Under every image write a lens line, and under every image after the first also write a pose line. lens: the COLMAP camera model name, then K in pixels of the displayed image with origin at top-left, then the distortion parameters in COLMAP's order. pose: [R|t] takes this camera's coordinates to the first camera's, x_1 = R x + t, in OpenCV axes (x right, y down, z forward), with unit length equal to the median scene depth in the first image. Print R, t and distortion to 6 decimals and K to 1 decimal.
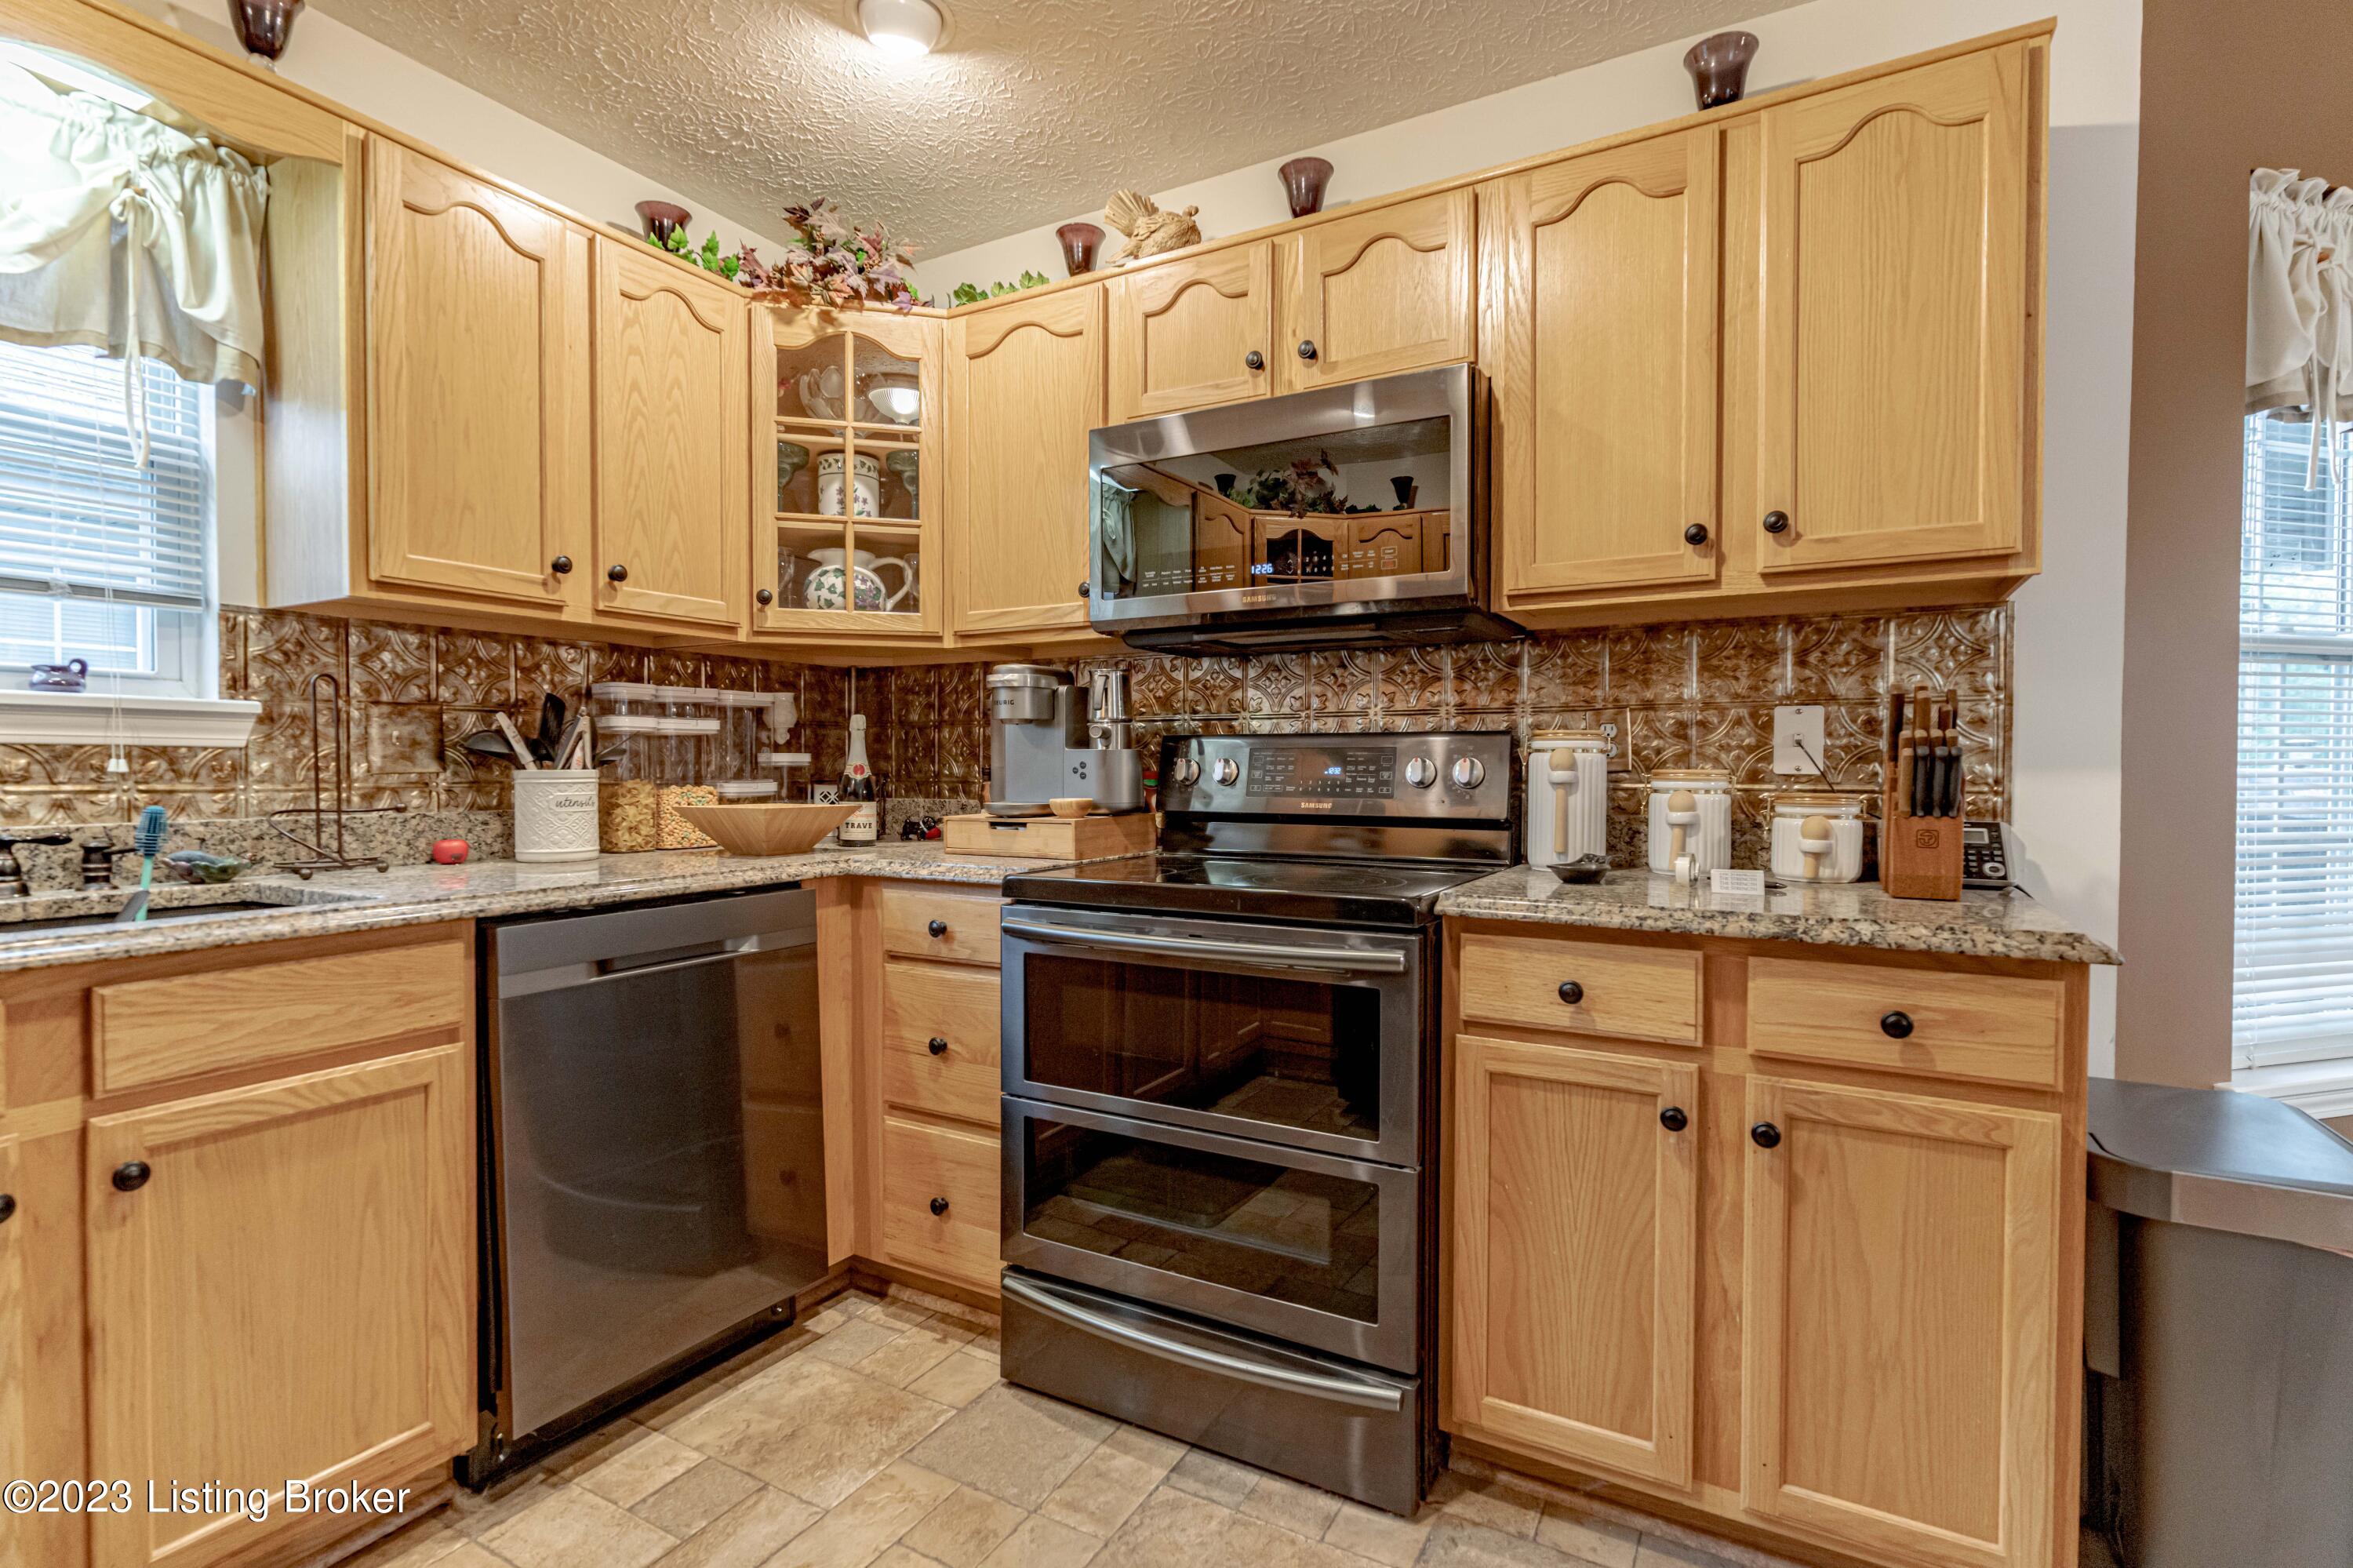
lens RADIAL K [[1115.0, 0, 1176.5], [0, 1115.0, 784.0], [0, 0, 1]] dist [0.001982, 0.000711]
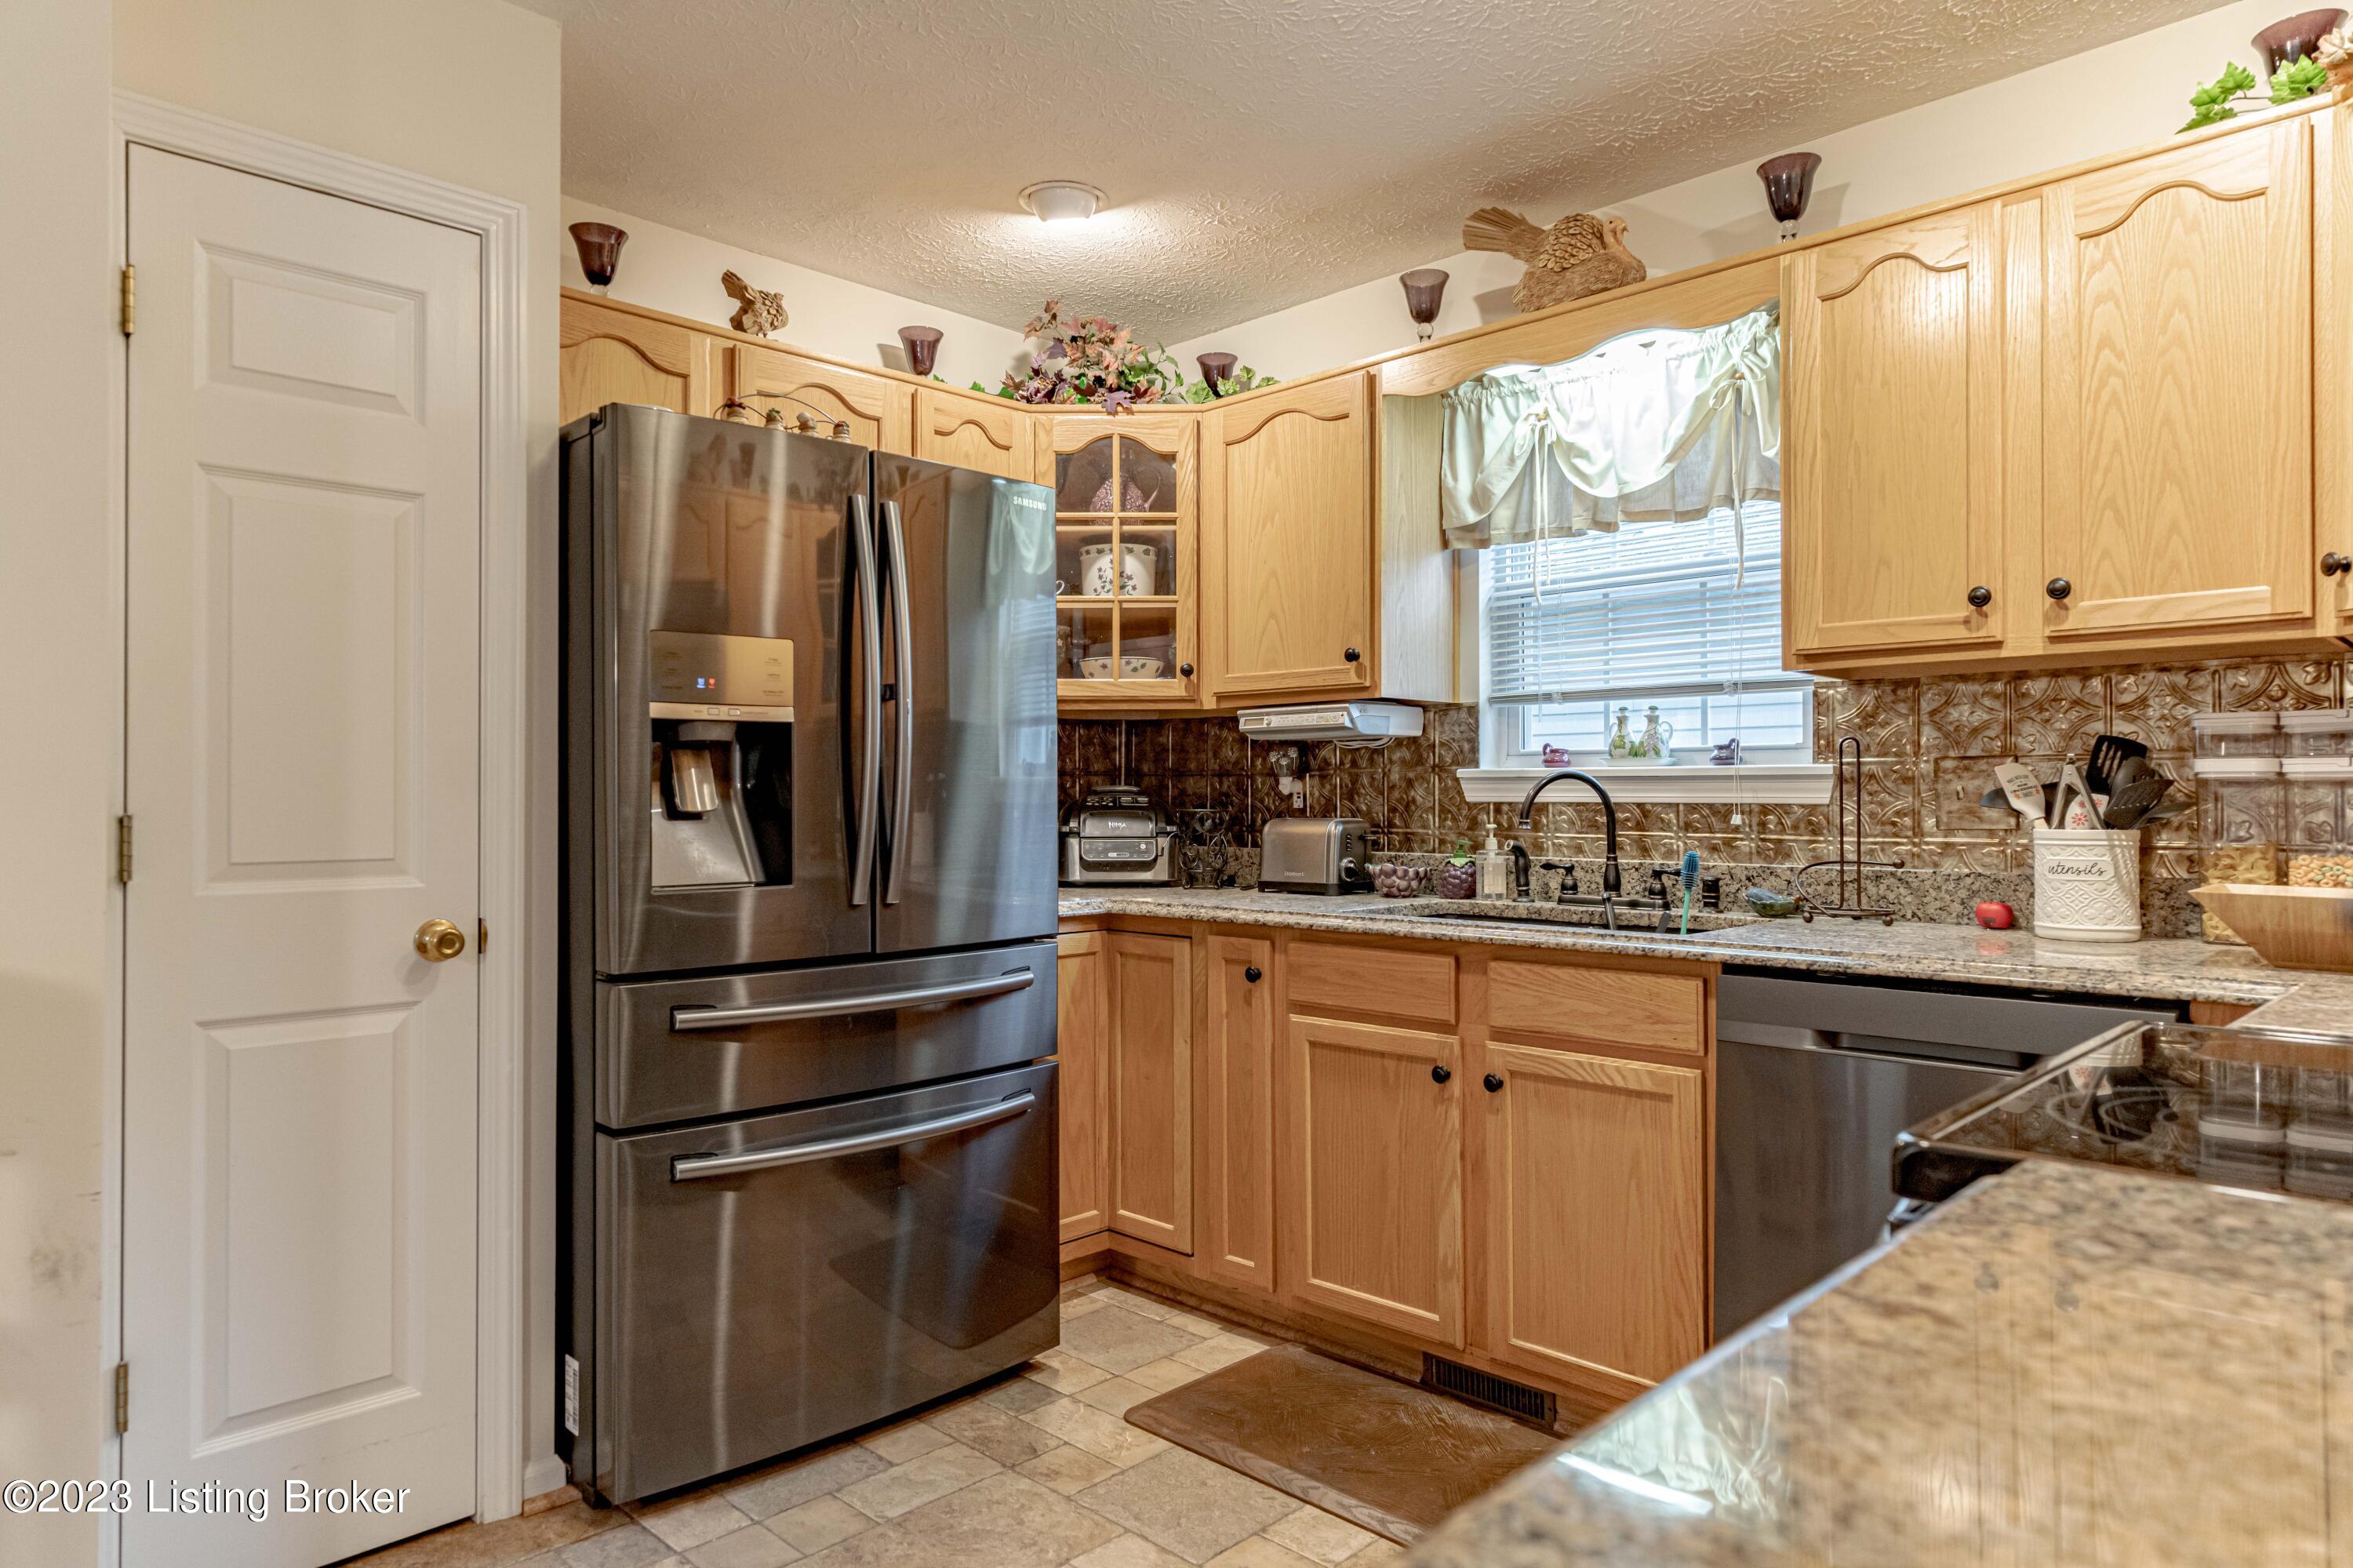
lens RADIAL K [[1416.1, 0, 1169.2], [0, 1416.1, 787.9], [0, 0, 1]] dist [0.006726, 0.002485]
pose [[-0.269906, -0.007553, -0.962857, 0.716526], [-0.014895, 0.999882, -0.003668, -0.032633], [0.962771, 0.013352, -0.269987, 0.703898]]
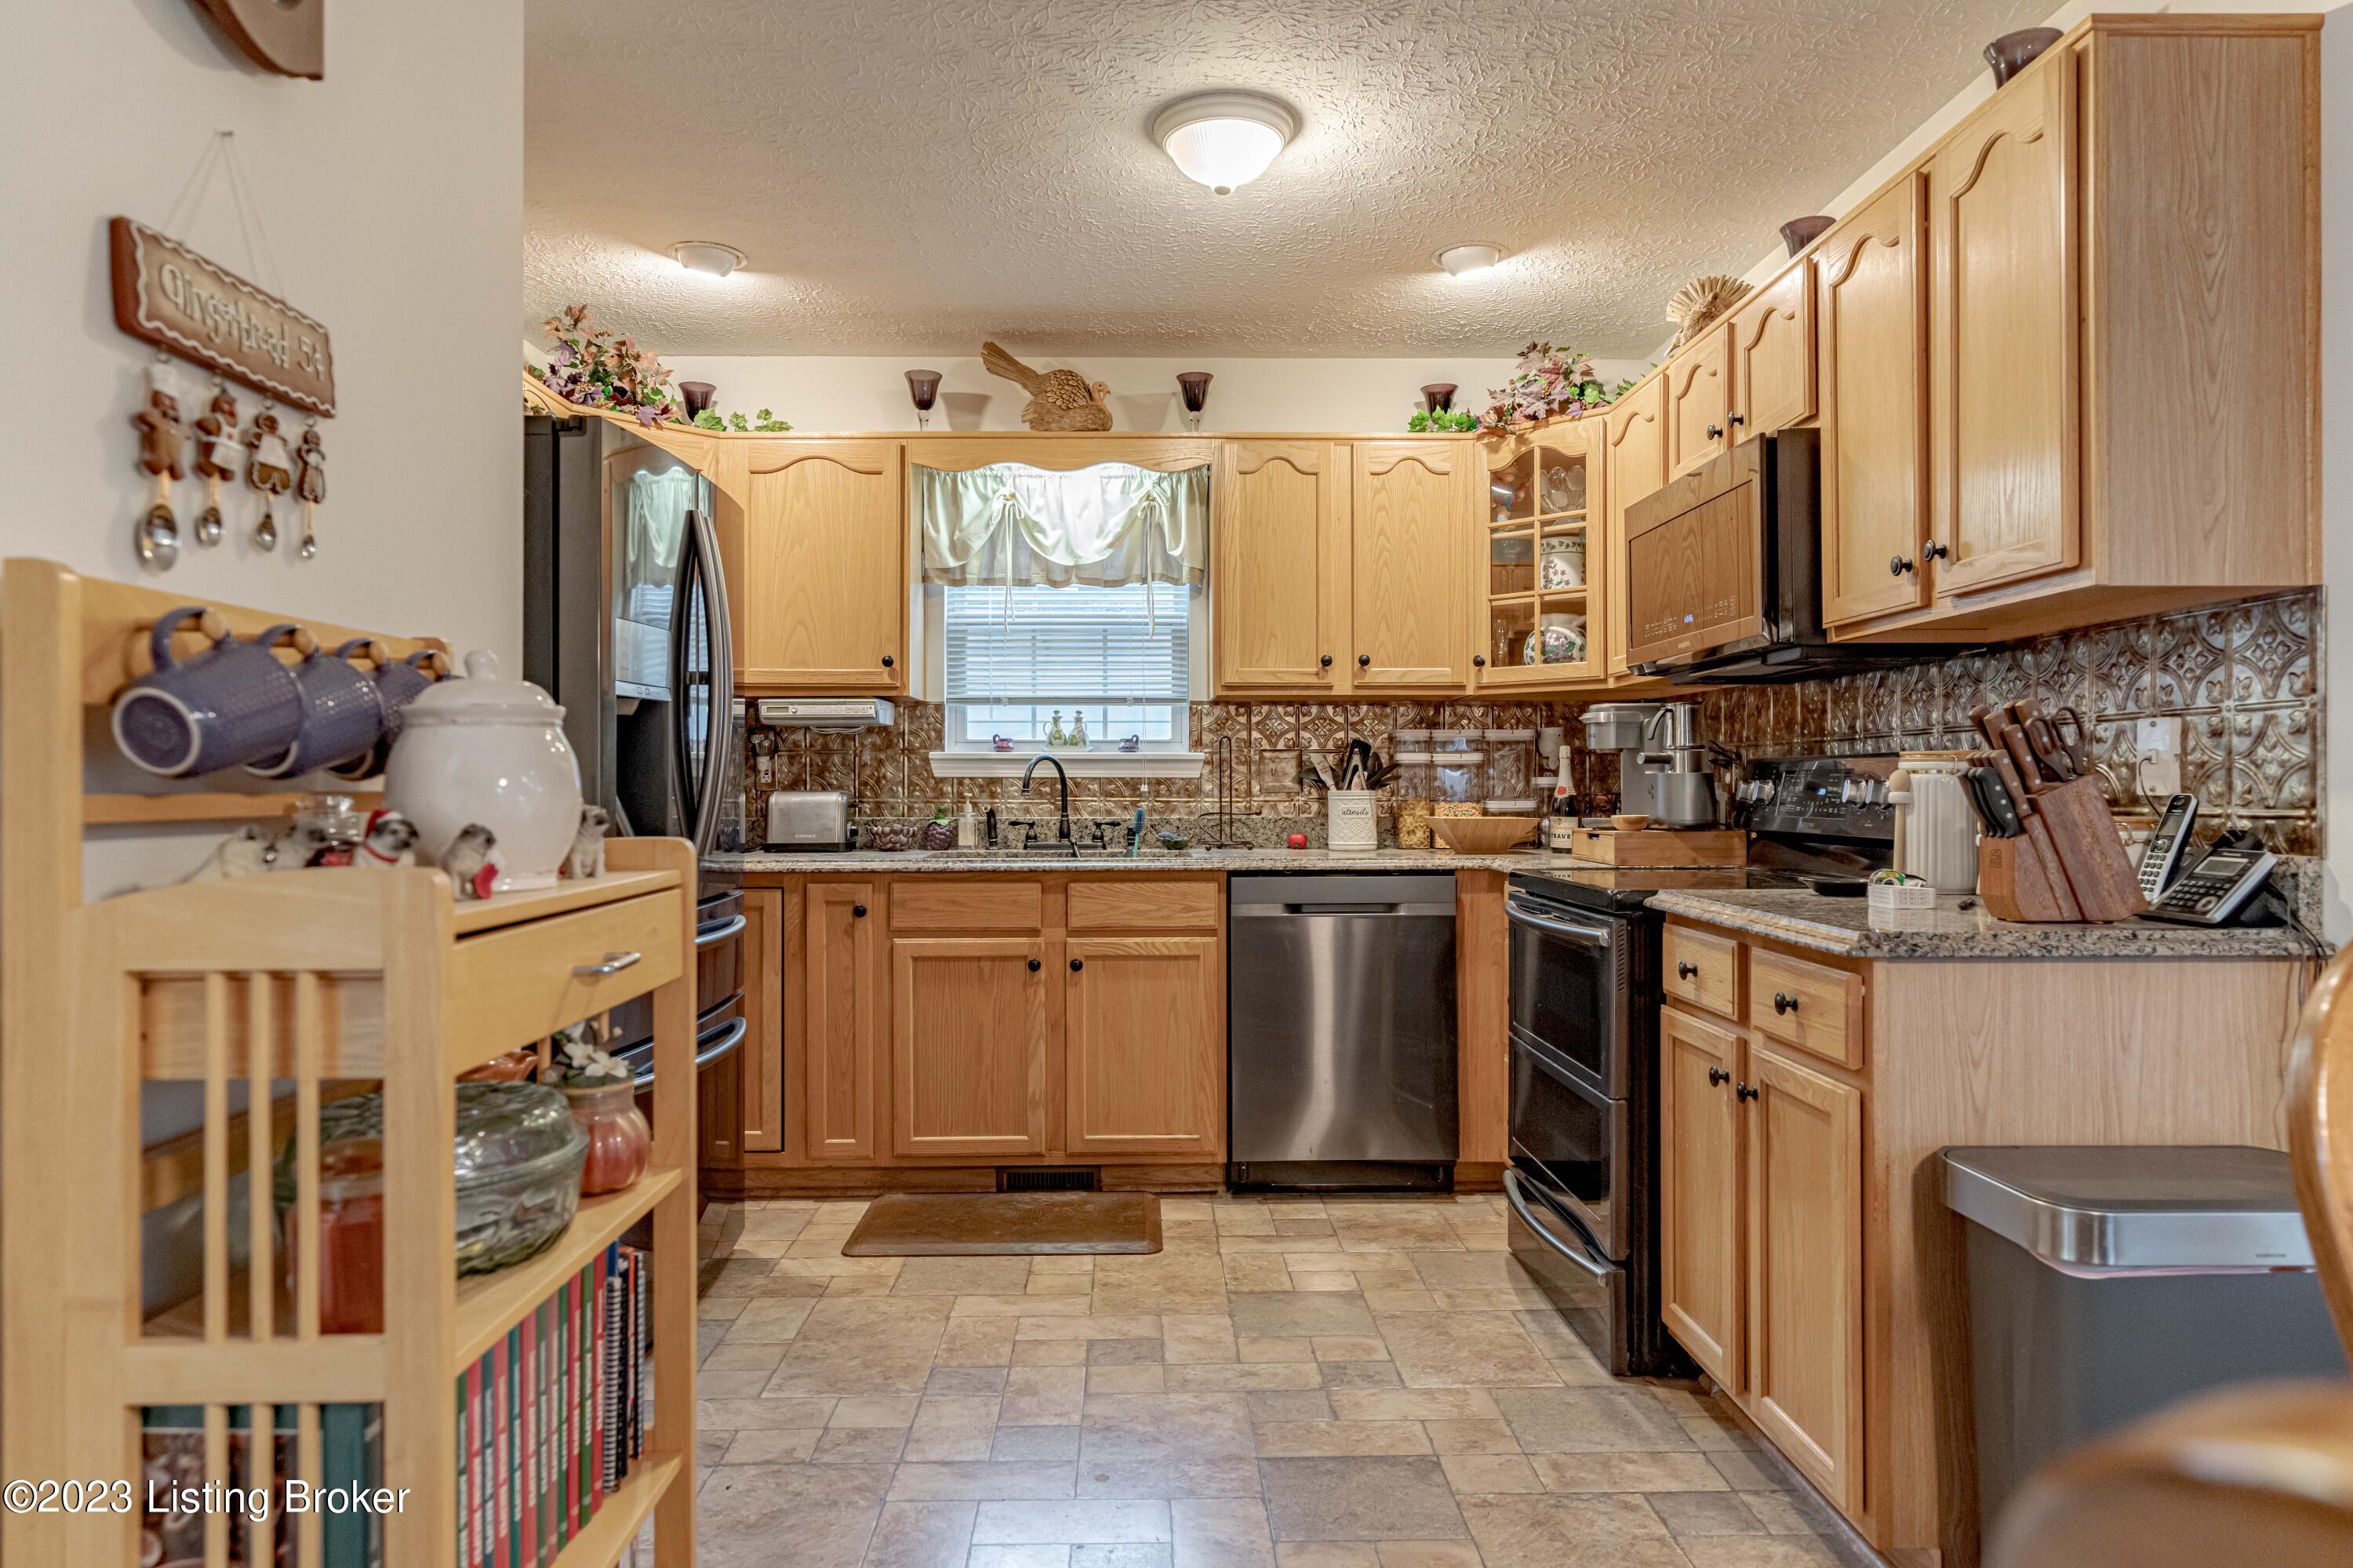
lens RADIAL K [[1465.1, 0, 1170.7], [0, 1465.1, 780.4], [0, 0, 1]] dist [-0.002162, 0.000018]
pose [[0.508937, -0.005456, -0.860786, 1.149440], [-0.011961, 0.999839, -0.013409, 0.003646], [0.860721, 0.017120, 0.508790, -0.248894]]
